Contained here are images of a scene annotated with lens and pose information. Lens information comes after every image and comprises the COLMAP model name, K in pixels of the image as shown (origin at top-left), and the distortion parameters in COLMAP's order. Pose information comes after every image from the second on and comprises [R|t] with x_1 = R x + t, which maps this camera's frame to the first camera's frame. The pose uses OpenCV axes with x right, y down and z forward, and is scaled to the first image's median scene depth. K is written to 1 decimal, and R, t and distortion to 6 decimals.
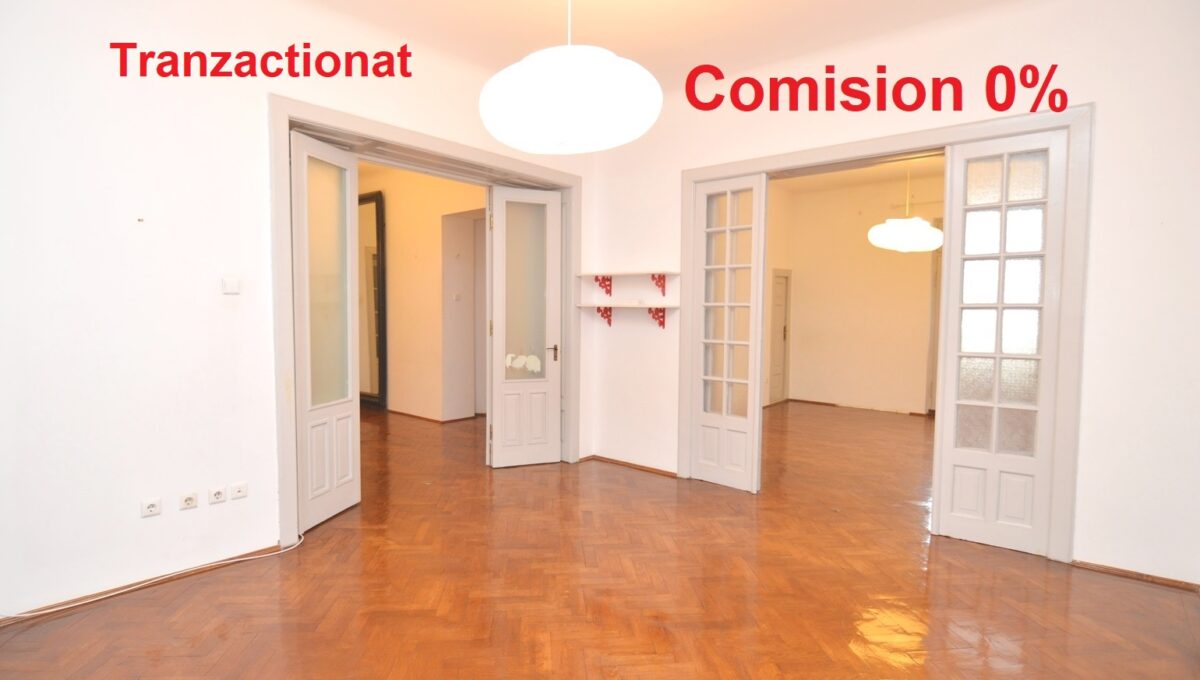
lens RADIAL K [[588.5, 0, 592.3], [0, 588.5, 337.0], [0, 0, 1]] dist [-0.007700, -0.009839]
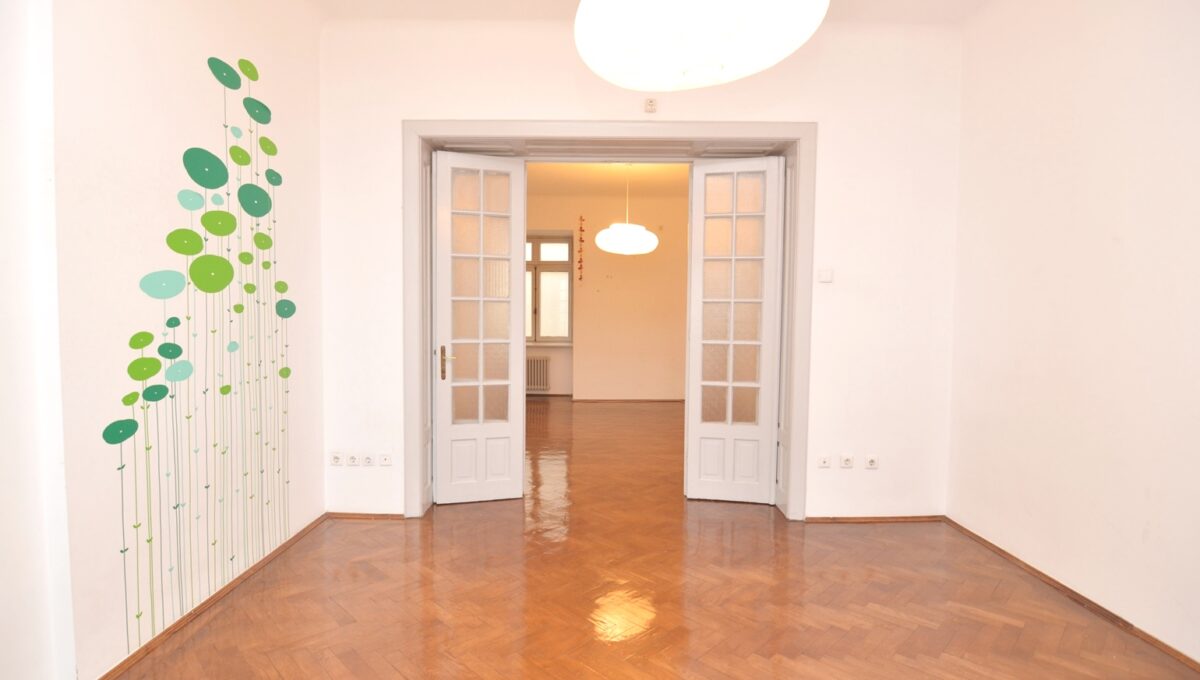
lens RADIAL K [[588.5, 0, 595.2], [0, 588.5, 342.7], [0, 0, 1]] dist [-0.007700, -0.009839]
pose [[0.639323, 0.030476, -0.768334, 0.417998], [-0.037122, 0.999272, 0.008748, -0.002593], [0.768042, 0.022930, 0.639989, 0.396110]]
